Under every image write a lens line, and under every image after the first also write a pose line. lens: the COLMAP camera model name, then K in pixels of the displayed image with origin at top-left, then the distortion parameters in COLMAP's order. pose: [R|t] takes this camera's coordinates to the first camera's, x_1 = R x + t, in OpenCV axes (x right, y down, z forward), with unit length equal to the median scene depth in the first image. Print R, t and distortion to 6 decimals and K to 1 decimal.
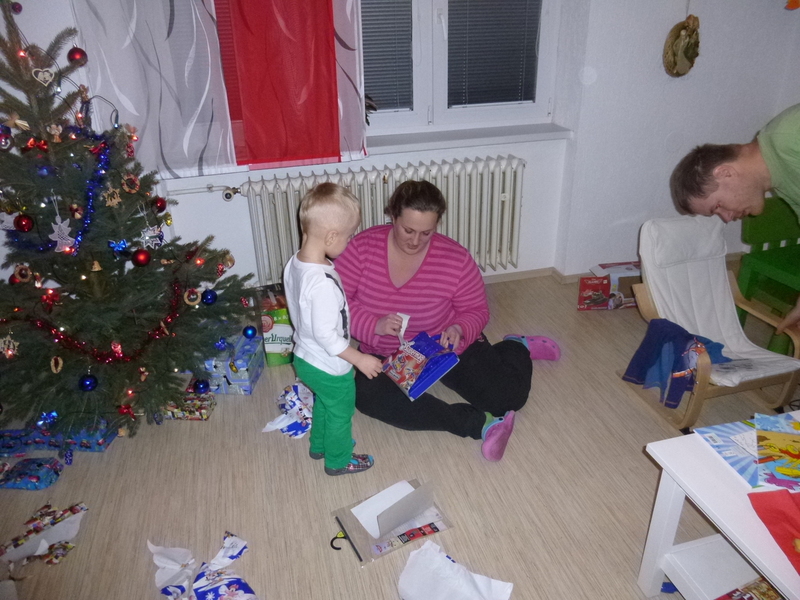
lens RADIAL K [[589.1, 0, 400.0], [0, 589.1, 300.0], [0, 0, 1]] dist [-0.048402, 0.000902]
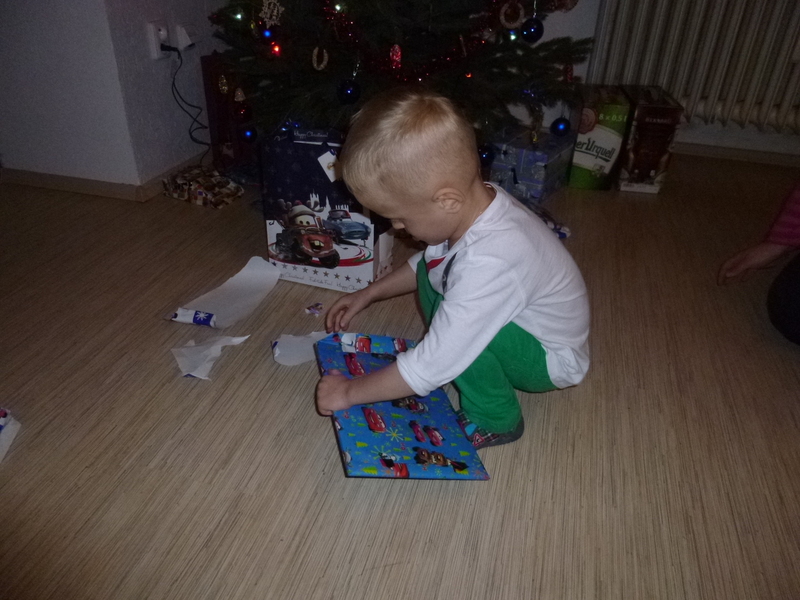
lens RADIAL K [[589.1, 0, 400.0], [0, 589.1, 300.0], [0, 0, 1]] dist [-0.048402, 0.000902]
pose [[0.863505, 0.313537, -0.395036, -0.079866], [-0.268210, 0.948813, 0.166788, 0.201889], [0.427110, -0.038070, 0.903398, 0.269481]]
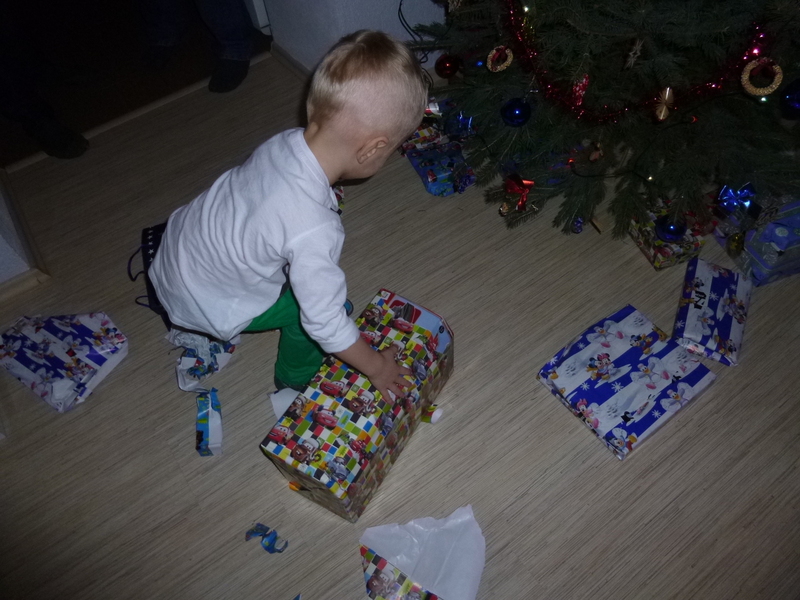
lens RADIAL K [[589.1, 0, 400.0], [0, 589.1, 300.0], [0, 0, 1]] dist [-0.048402, 0.000902]
pose [[0.359541, 0.752193, -0.552210, -0.070364], [-0.345300, 0.657023, 0.670141, -0.078094], [0.866890, -0.050265, 0.495959, 0.456568]]
